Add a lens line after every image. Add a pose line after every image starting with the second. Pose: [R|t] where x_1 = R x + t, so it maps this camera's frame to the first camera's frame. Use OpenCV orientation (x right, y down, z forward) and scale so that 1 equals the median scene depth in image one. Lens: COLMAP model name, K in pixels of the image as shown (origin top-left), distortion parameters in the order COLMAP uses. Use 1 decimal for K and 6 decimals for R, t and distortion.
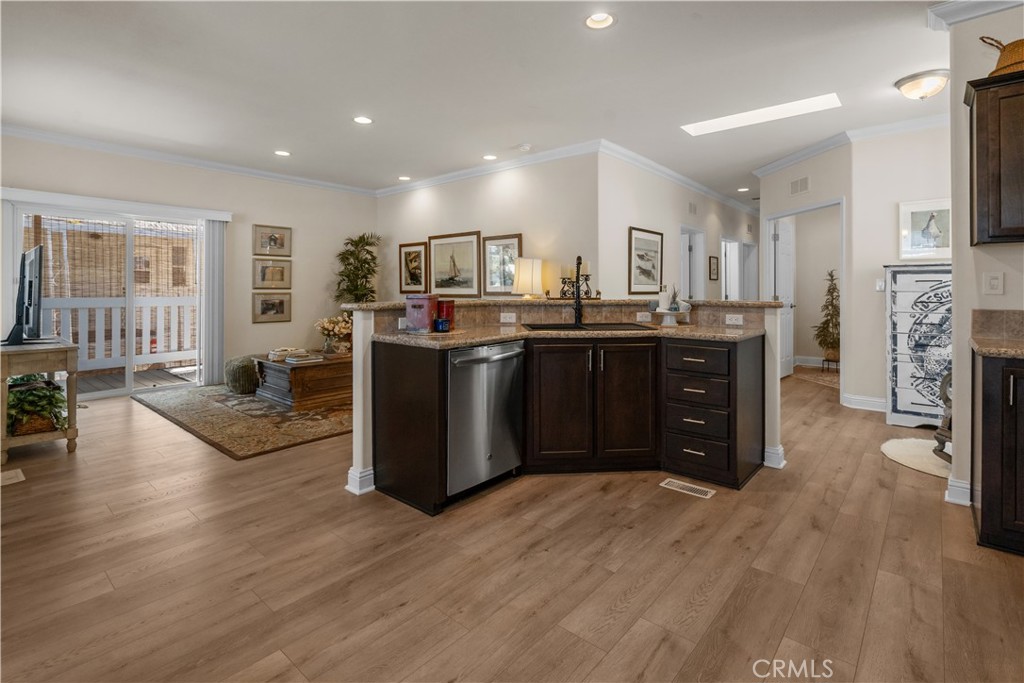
lens RADIAL K [[487.8, 0, 513.4], [0, 487.8, 298.2], [0, 0, 1]] dist [-0.001536, 0.000547]
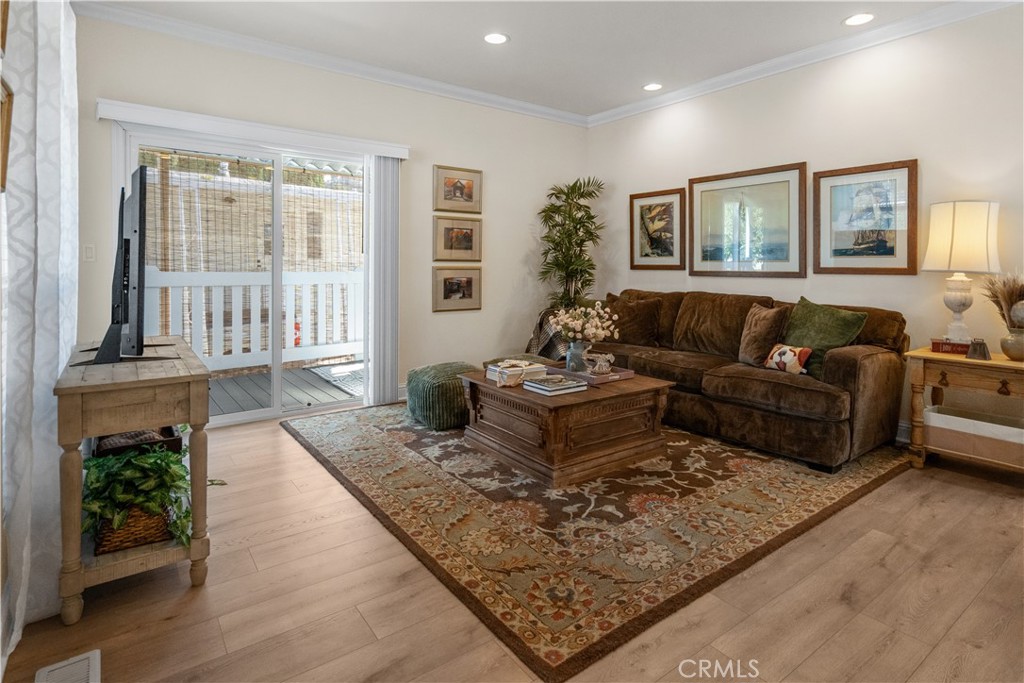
lens RADIAL K [[532.9, 0, 513.1], [0, 532.9, 287.9], [0, 0, 1]] dist [0.000693, 0.000741]
pose [[0.976242, 0.014729, -0.216182, -0.258980], [-0.009318, 0.999618, 0.026030, -0.002190], [0.216483, -0.023397, 0.976006, 0.294289]]
